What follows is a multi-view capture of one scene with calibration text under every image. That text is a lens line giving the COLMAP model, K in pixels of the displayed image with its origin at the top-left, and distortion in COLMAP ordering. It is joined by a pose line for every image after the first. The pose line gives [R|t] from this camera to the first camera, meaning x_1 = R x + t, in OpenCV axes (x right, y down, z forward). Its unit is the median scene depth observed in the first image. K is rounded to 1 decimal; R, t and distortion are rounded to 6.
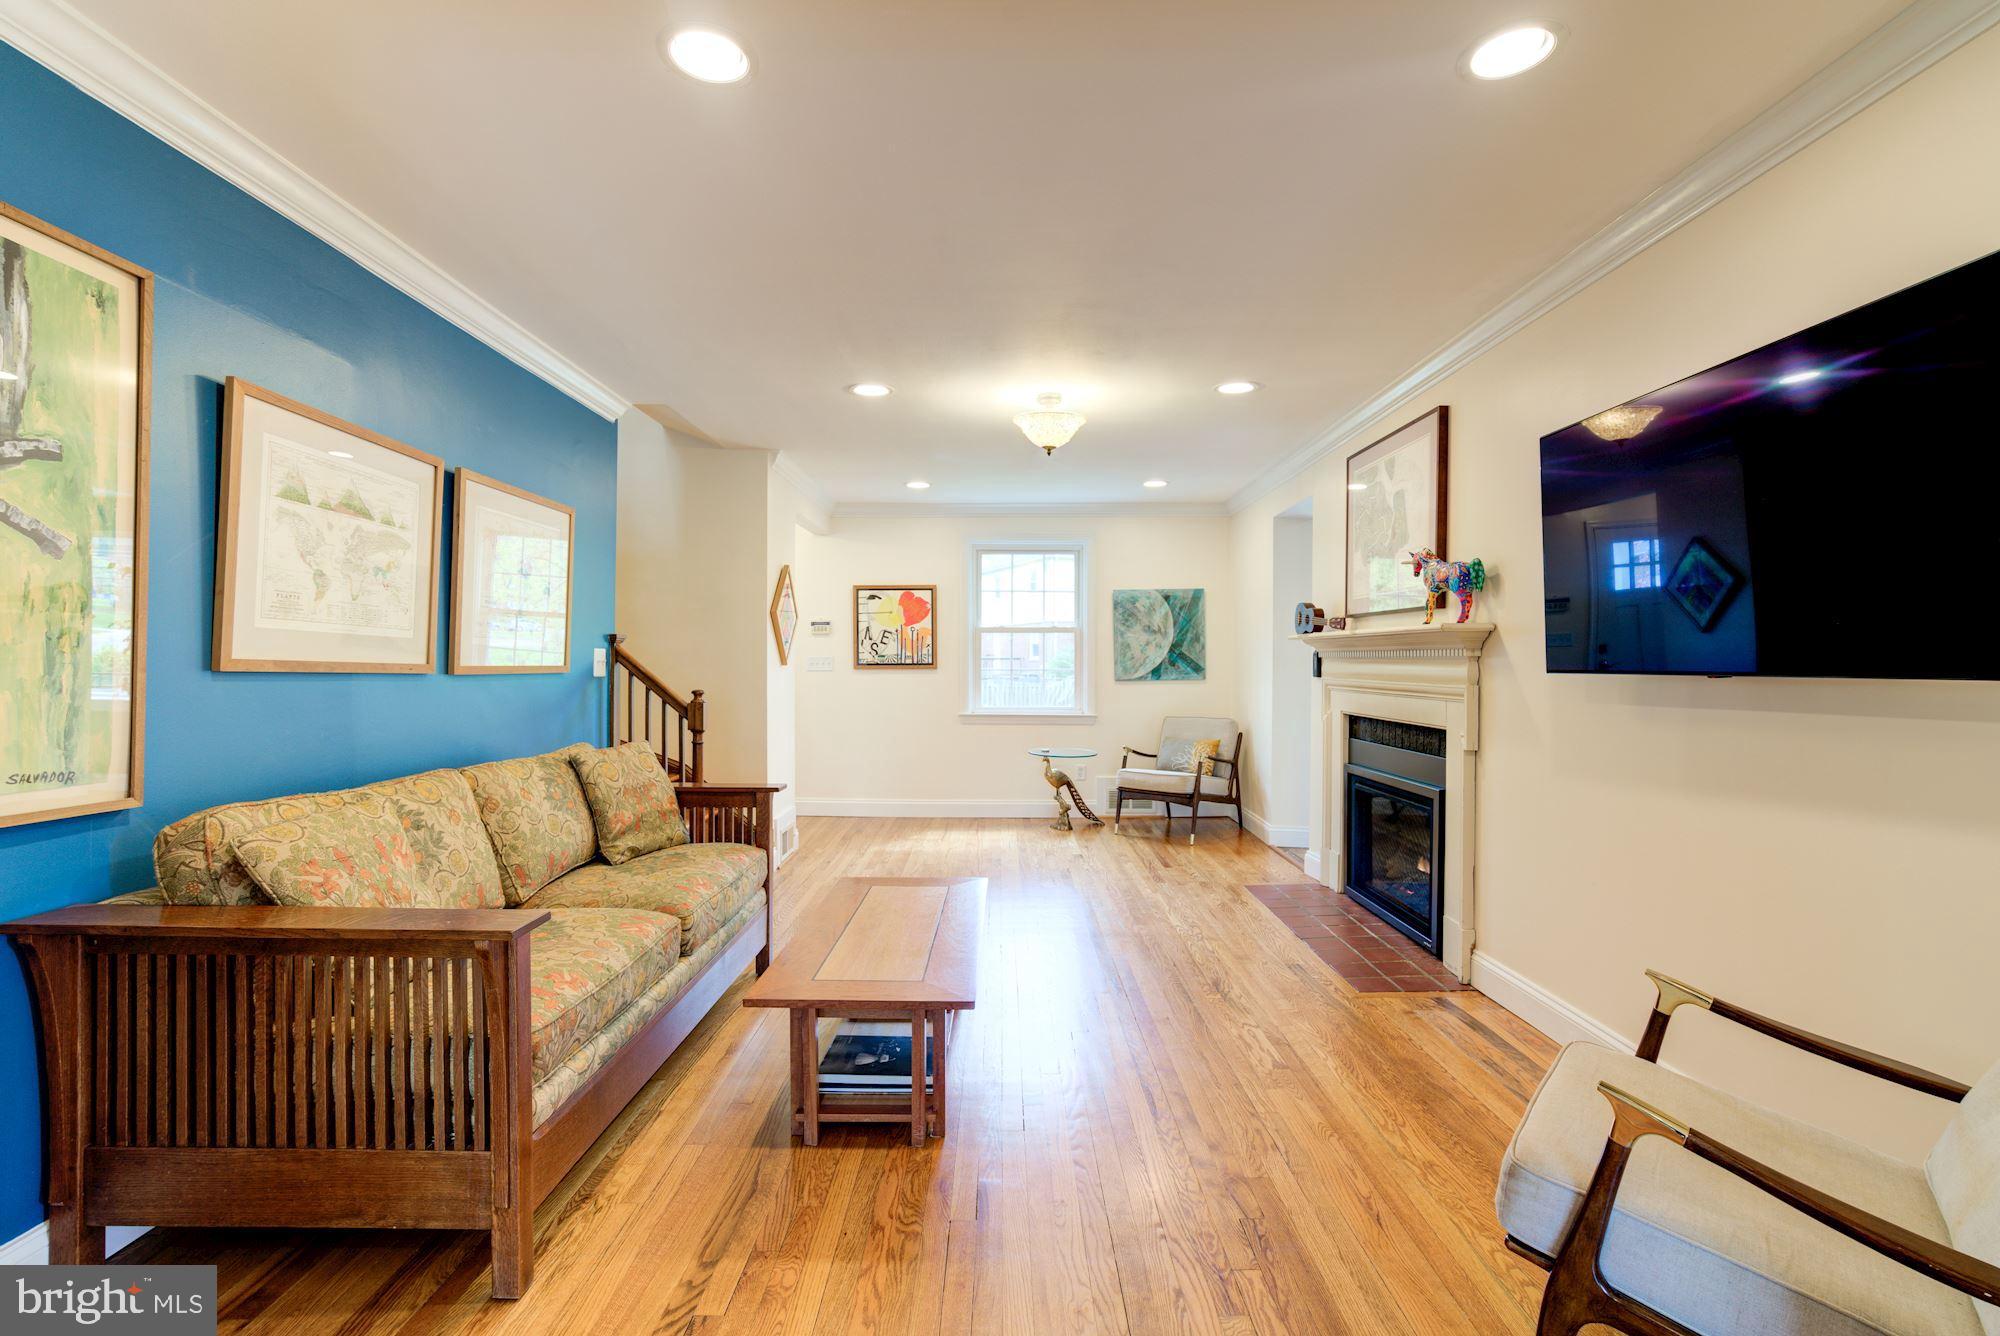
lens RADIAL K [[918.3, 0, 998.1], [0, 918.3, 667.2], [0, 0, 1]] dist [-0.005771, 0.004139]
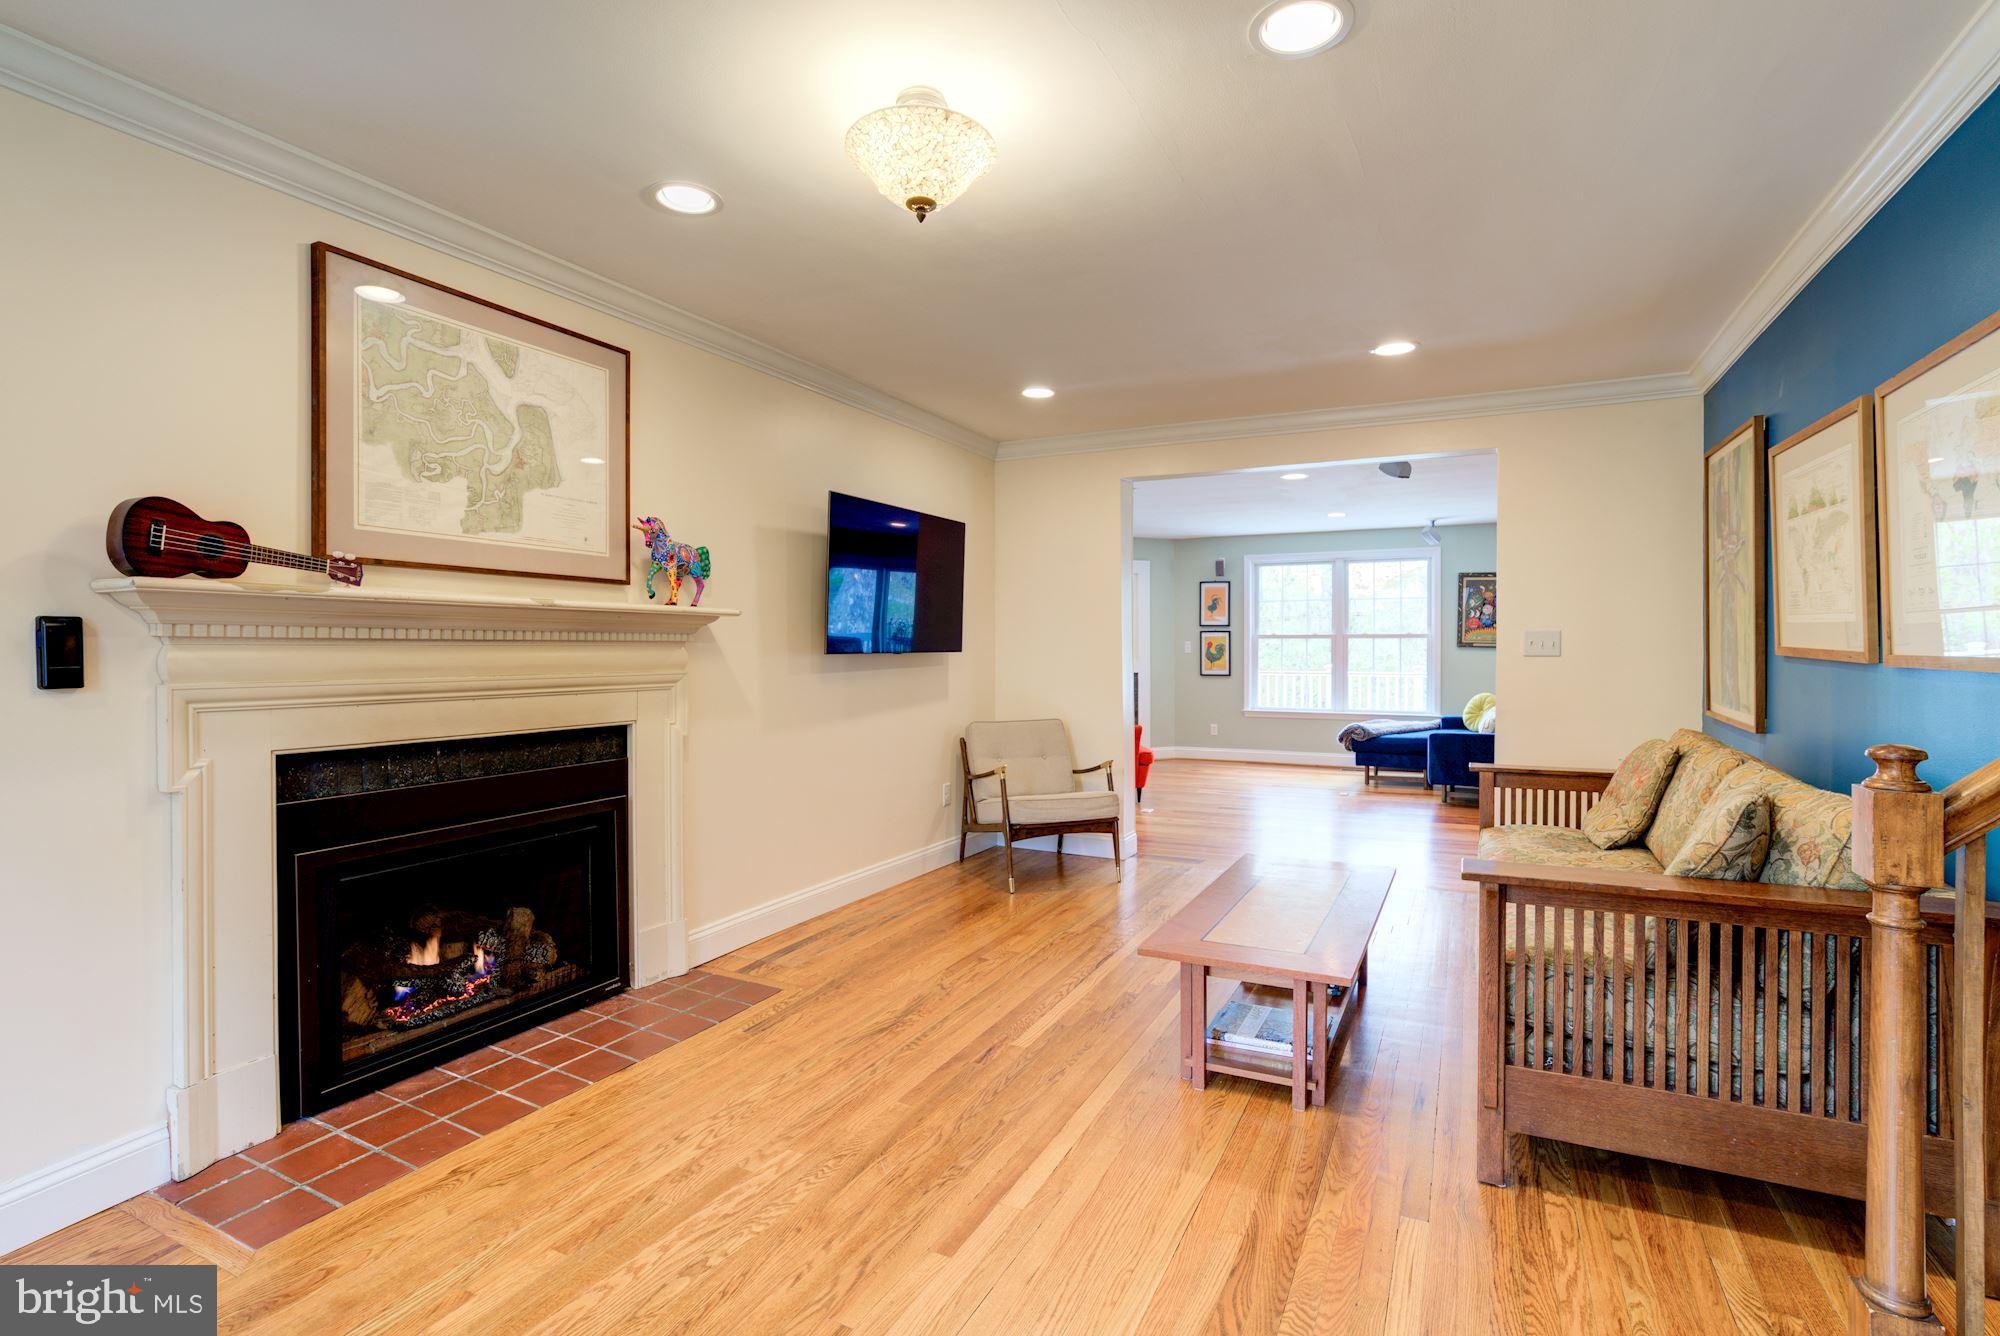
lens RADIAL K [[918.3, 0, 1007.0], [0, 918.3, 657.0], [0, 0, 1]] dist [-0.005771, 0.004139]
pose [[-0.893233, -0.004554, 0.449571, -0.262322], [0.001030, 0.999925, 0.012175, -0.009110], [-0.449593, 0.011338, -0.893162, 1.830140]]
